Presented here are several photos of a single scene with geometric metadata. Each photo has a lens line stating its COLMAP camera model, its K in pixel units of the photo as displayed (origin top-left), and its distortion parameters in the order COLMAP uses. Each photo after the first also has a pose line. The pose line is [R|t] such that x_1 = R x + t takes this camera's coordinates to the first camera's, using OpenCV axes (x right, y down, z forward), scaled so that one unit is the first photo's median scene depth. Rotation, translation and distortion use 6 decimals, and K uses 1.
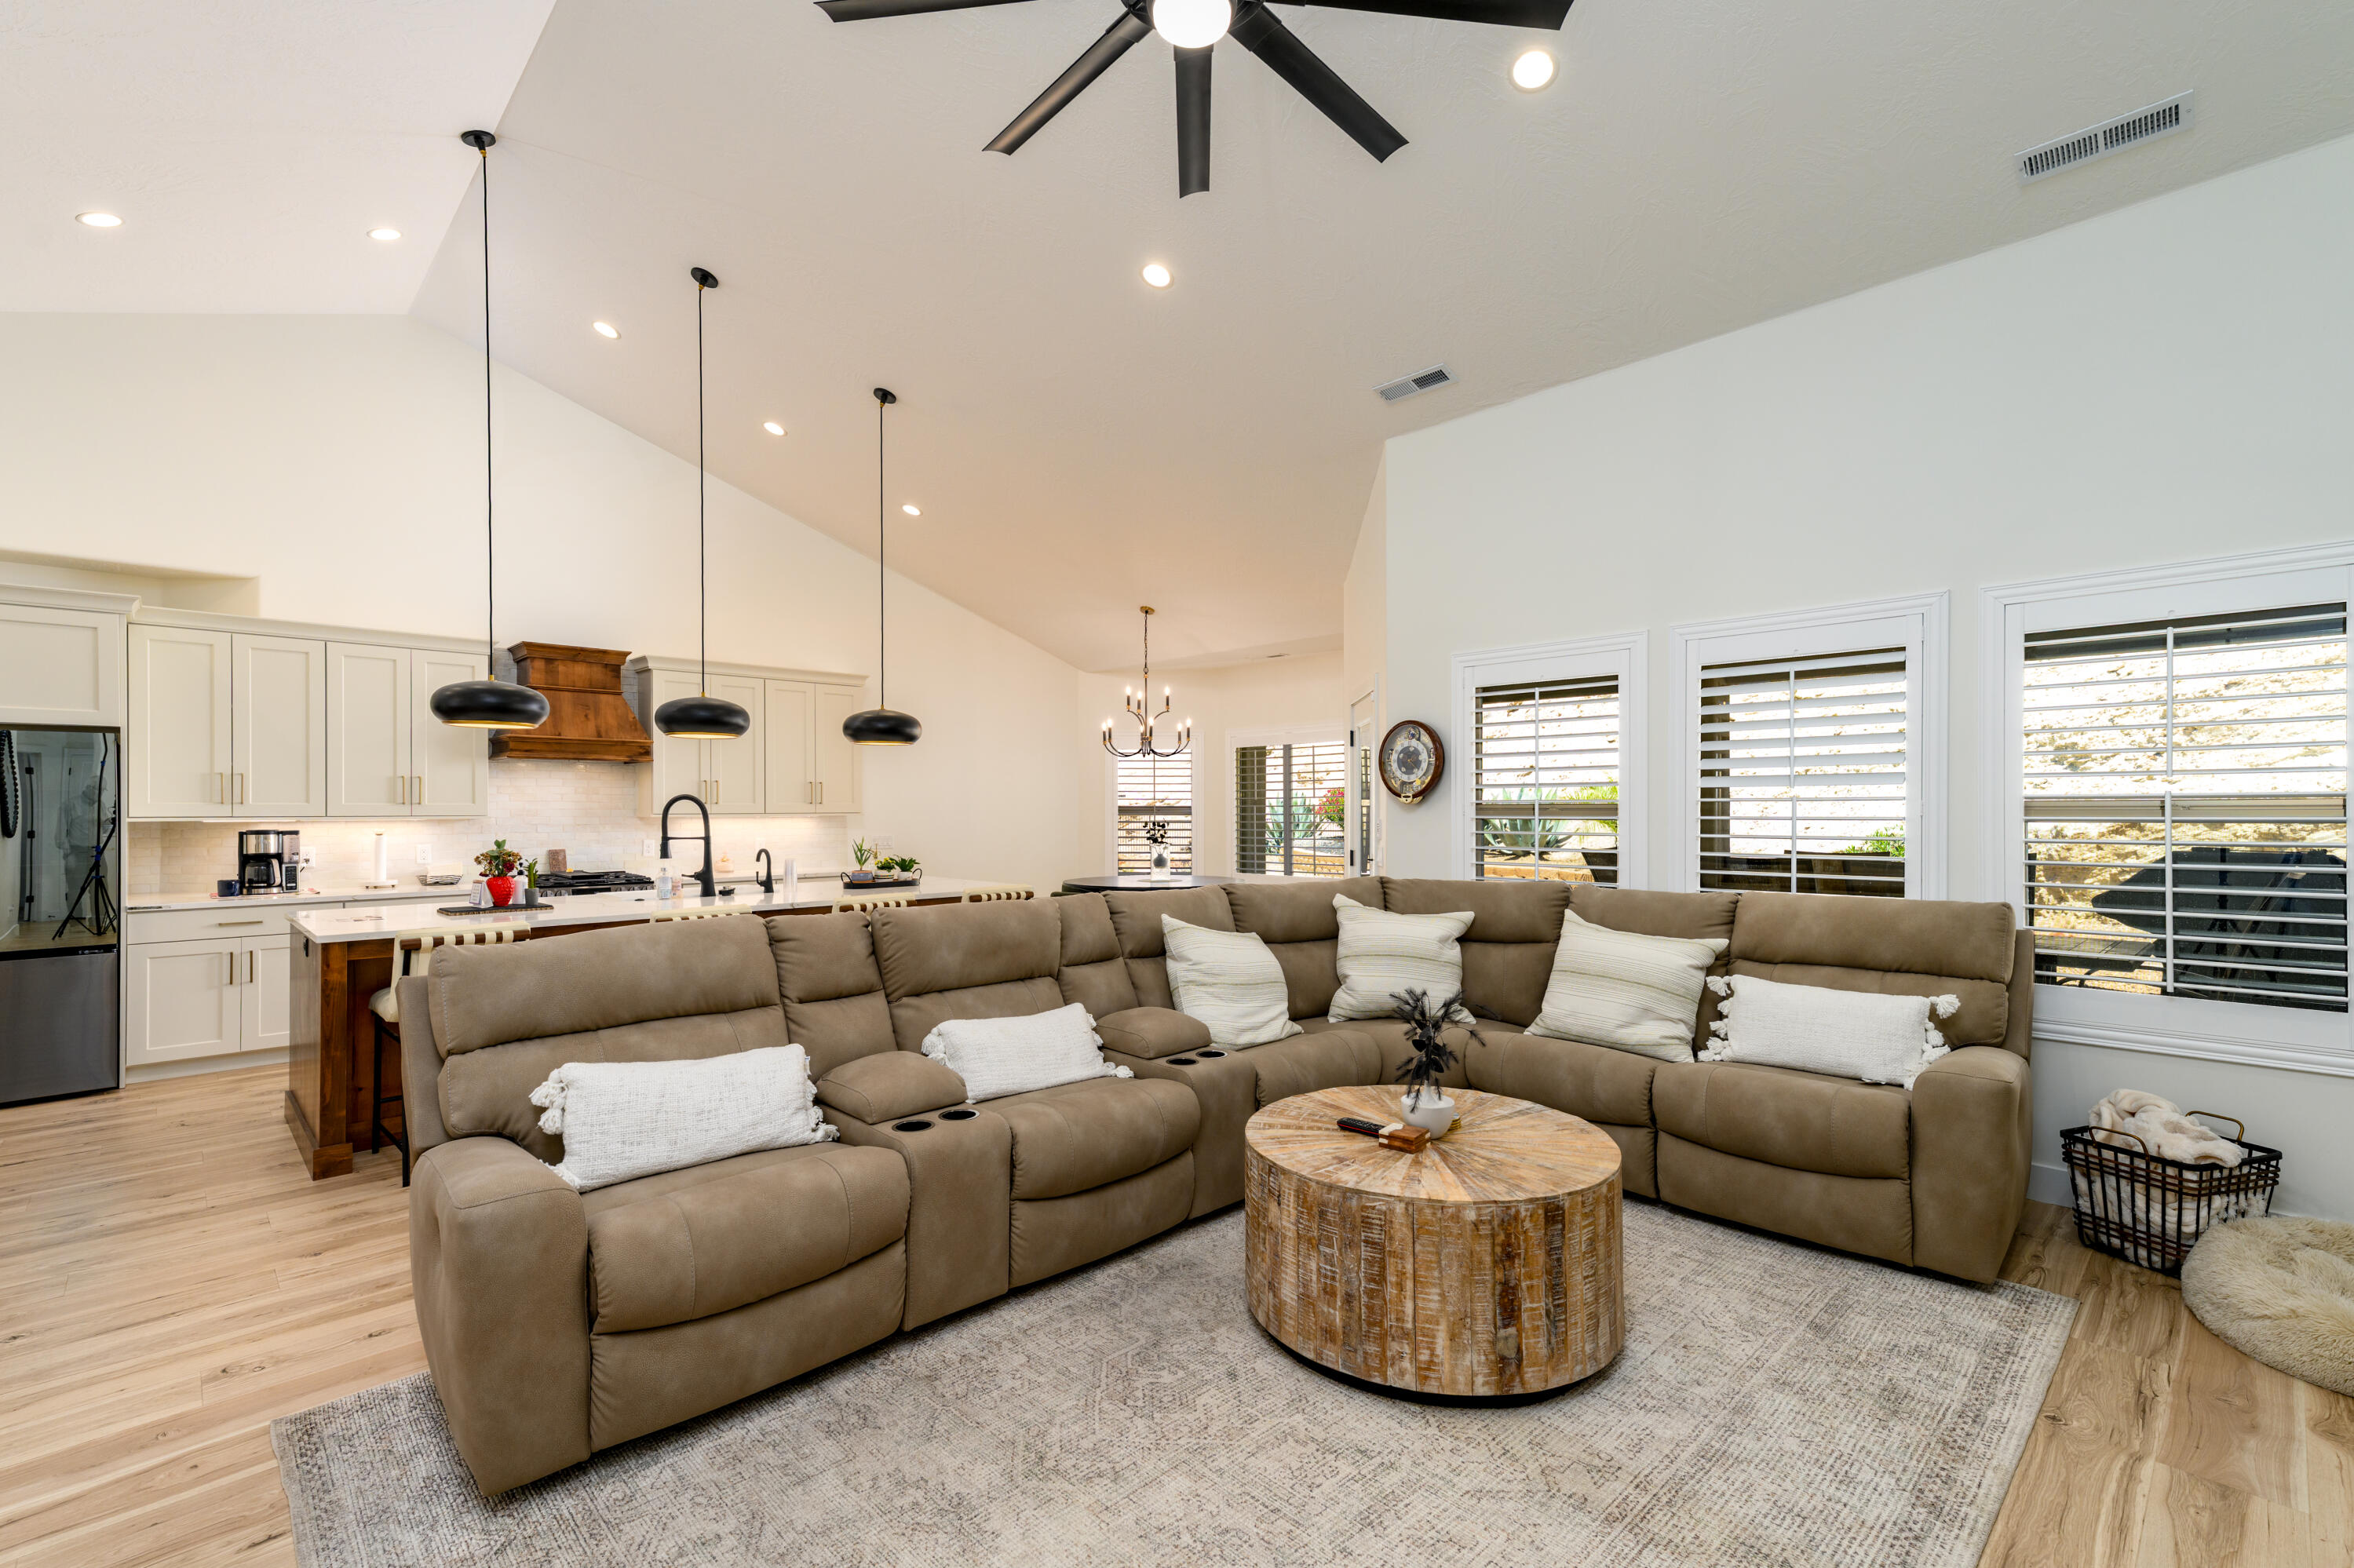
lens RADIAL K [[1045.3, 0, 1176.7], [0, 1045.3, 804.0], [0, 0, 1]] dist [0.021553, 0.000118]
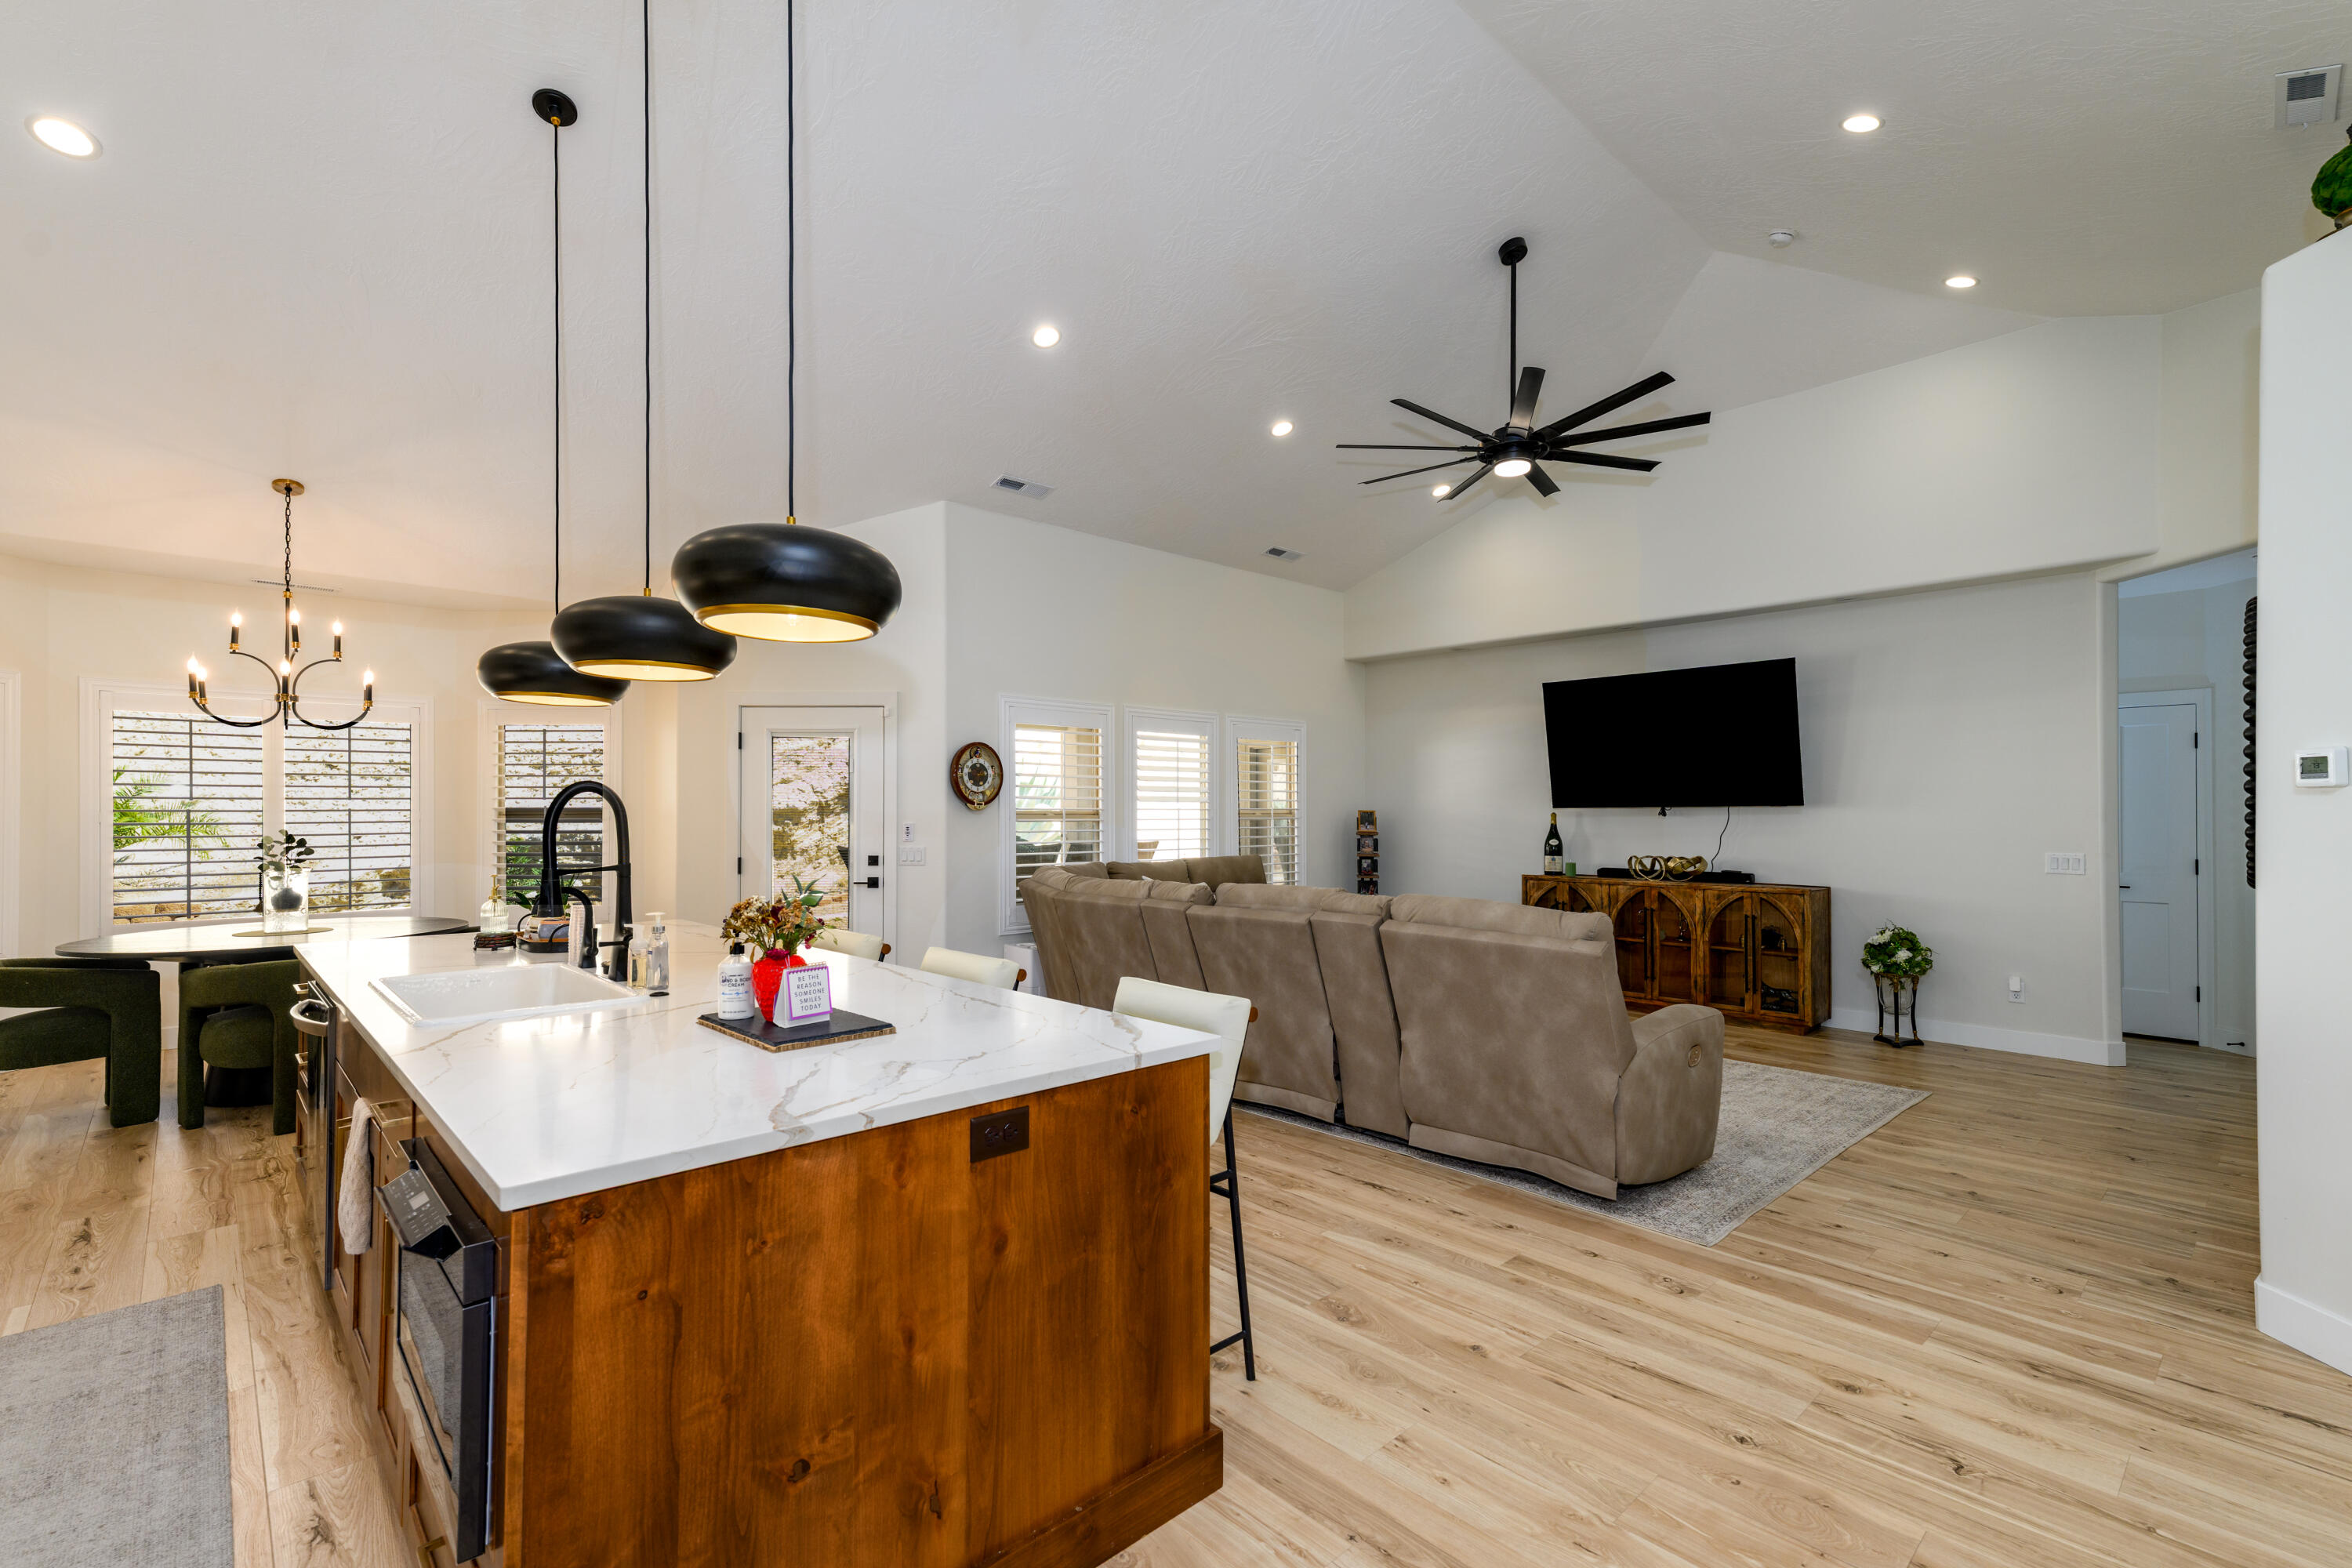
lens RADIAL K [[1044.5, 0, 1175.7], [0, 1044.5, 804.0], [0, 0, 1]] dist [0.021553, 0.000118]
pose [[0.013078, 0.012156, 0.999841, -0.996200], [-0.004045, 0.999919, -0.012104, 0.006809], [-0.999906, -0.003886, 0.013126, 0.745783]]
